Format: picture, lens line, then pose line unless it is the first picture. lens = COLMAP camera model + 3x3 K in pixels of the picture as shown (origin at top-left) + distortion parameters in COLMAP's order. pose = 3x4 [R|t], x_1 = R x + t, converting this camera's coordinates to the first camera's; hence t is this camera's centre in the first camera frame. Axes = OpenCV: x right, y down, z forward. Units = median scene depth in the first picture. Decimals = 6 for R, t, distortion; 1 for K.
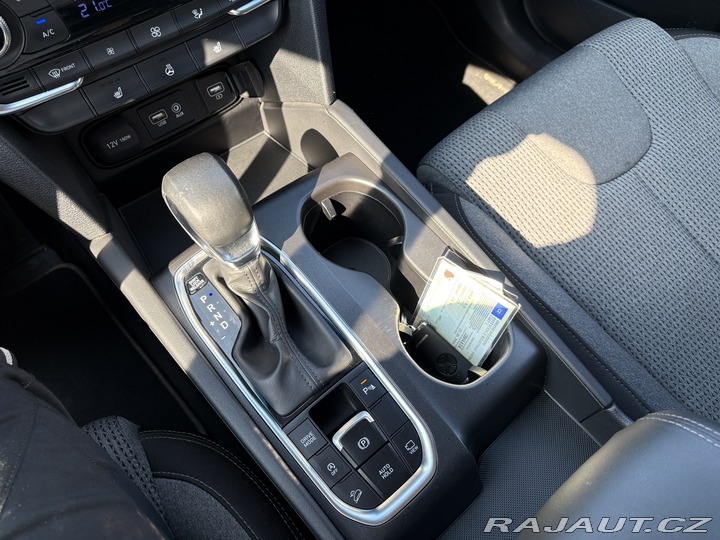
lens RADIAL K [[542.9, 0, 359.1], [0, 542.9, 262.7], [0, 0, 1]] dist [0.052071, -0.078999]
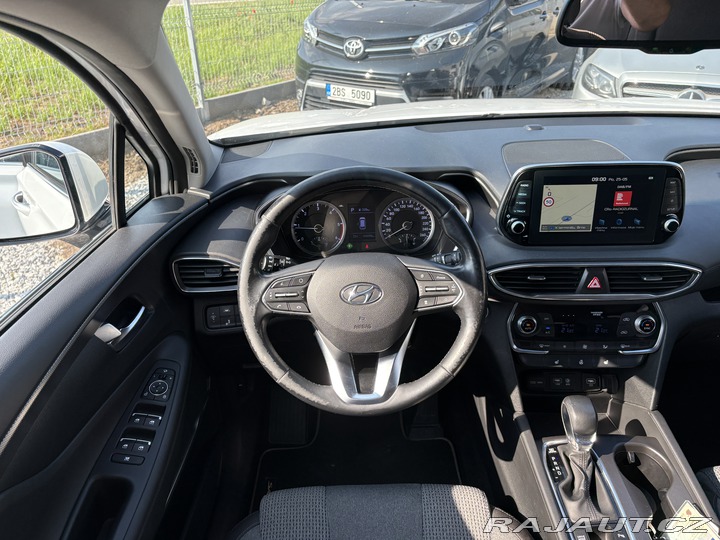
lens RADIAL K [[543.5, 0, 351.4], [0, 543.5, 268.4], [0, 0, 1]] dist [0.049690, -0.069098]
pose [[0.761773, 0.277671, -0.585321, 0.133690], [-0.542488, 0.767279, -0.342037, 0.569492], [0.354130, 0.578085, 0.735126, -1.093625]]
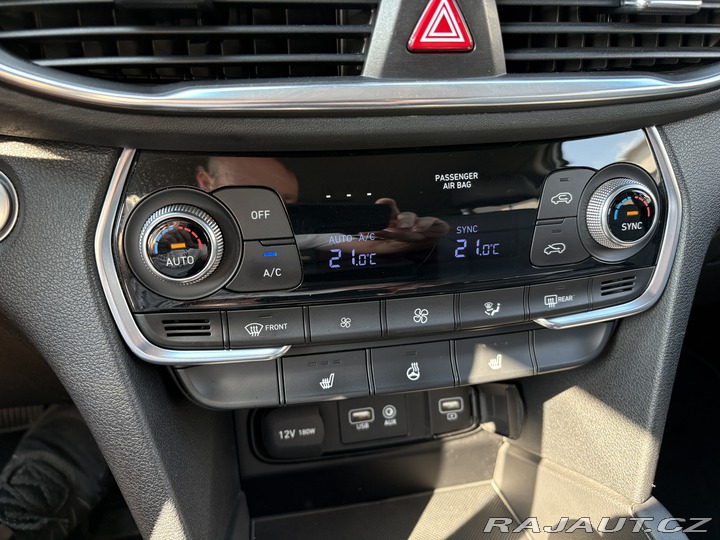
lens RADIAL K [[546.6, 0, 361.9], [0, 546.6, 265.5], [0, 0, 1]] dist [0.066038, -0.076521]
pose [[0.901013, 0.244143, -0.358567, -0.177276], [-0.389064, 0.820373, -0.419067, -0.143130], [0.191846, 0.517091, 0.834154, 0.346227]]
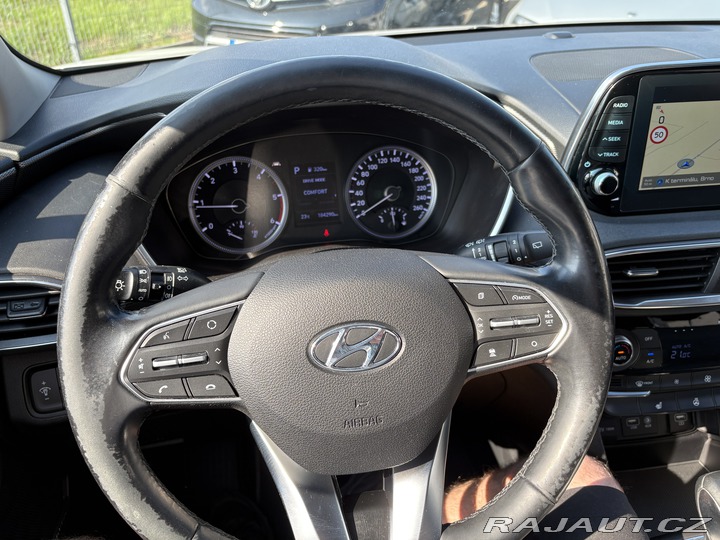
lens RADIAL K [[546.6, 0, 361.9], [0, 546.6, 265.5], [0, 0, 1]] dist [0.066038, -0.076521]
pose [[0.864223, 0.241016, -0.441623, -0.473280], [-0.427225, 0.815140, -0.391185, 0.245333], [0.265702, 0.526744, 0.807430, -0.481198]]
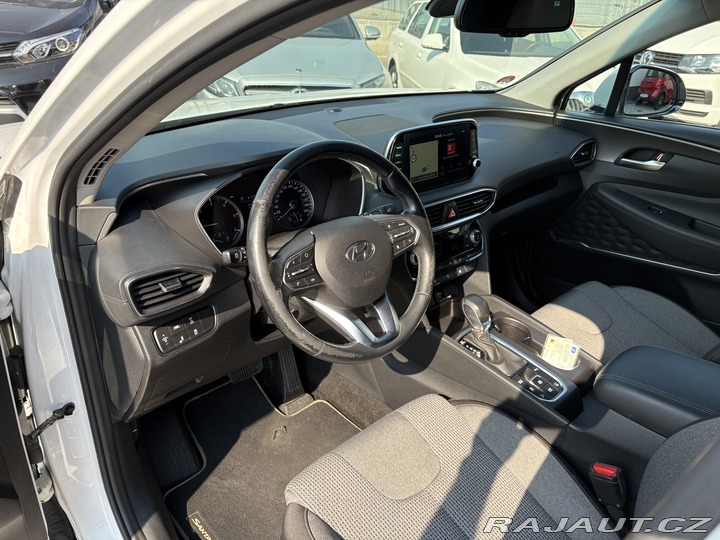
lens RADIAL K [[546.6, 0, 361.9], [0, 546.6, 265.5], [0, 0, 1]] dist [0.066038, -0.076521]
pose [[0.998718, 0.007148, 0.050110, -0.849980], [0.021746, 0.833366, -0.552294, 1.102555], [-0.045708, 0.552675, 0.832142, -1.342178]]
